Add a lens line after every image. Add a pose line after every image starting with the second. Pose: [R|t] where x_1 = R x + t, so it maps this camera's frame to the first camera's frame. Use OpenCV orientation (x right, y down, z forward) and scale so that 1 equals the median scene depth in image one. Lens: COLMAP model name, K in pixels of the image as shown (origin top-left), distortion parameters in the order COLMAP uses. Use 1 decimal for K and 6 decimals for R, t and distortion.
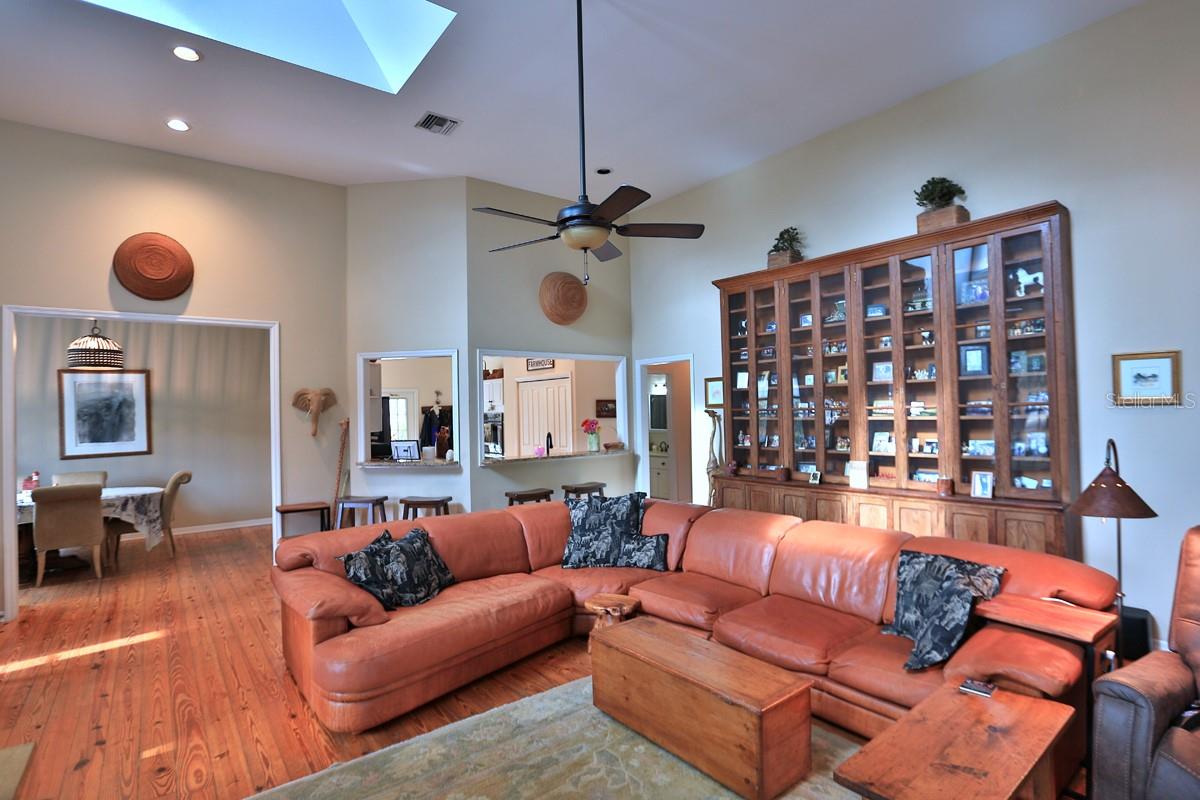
lens RADIAL K [[575.4, 0, 600.0], [0, 575.4, 400.0], [0, 0, 1]] dist [-0.021645, 0.000073]
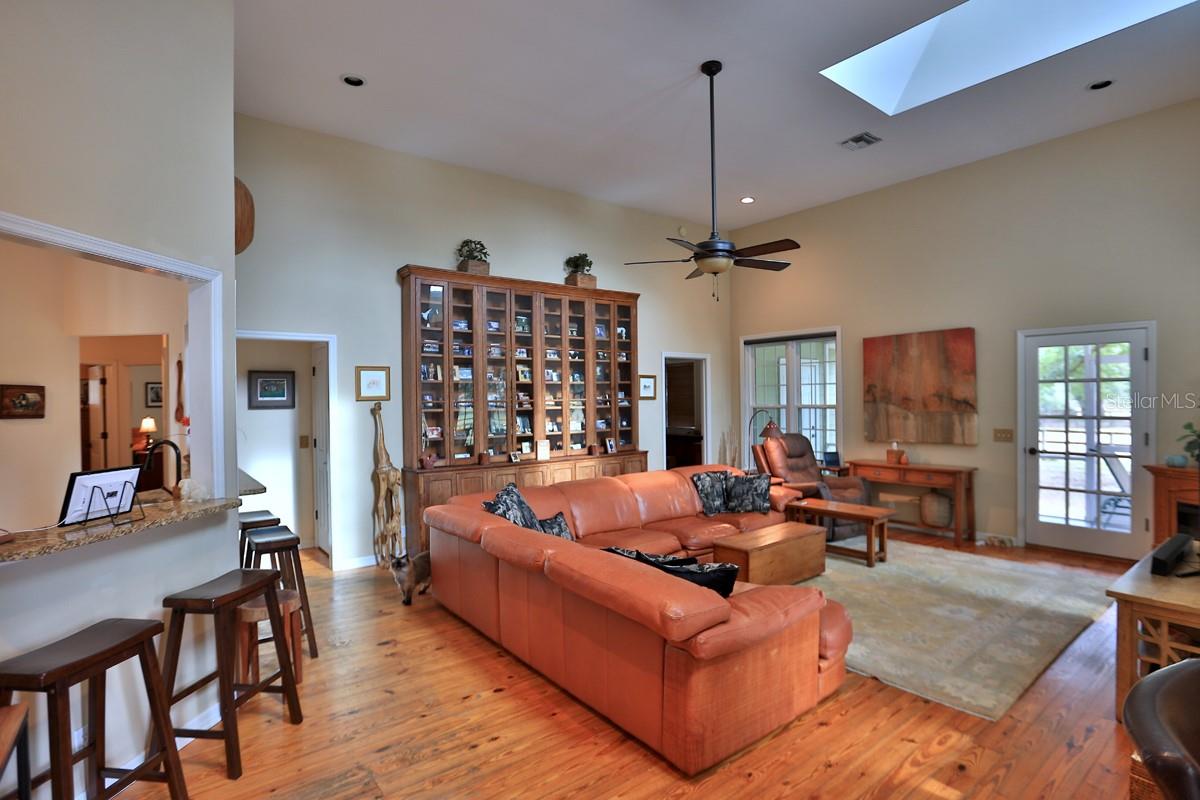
lens RADIAL K [[591.6, 0, 599.8], [0, 591.6, 398.0], [0, 0, 1]] dist [-0.045230, 0.000075]
pose [[0.004174, 0.022803, 0.999731, -0.930423], [-0.003318, 0.999735, -0.022789, 0.039391], [-0.999986, -0.003222, 0.004248, 0.854352]]
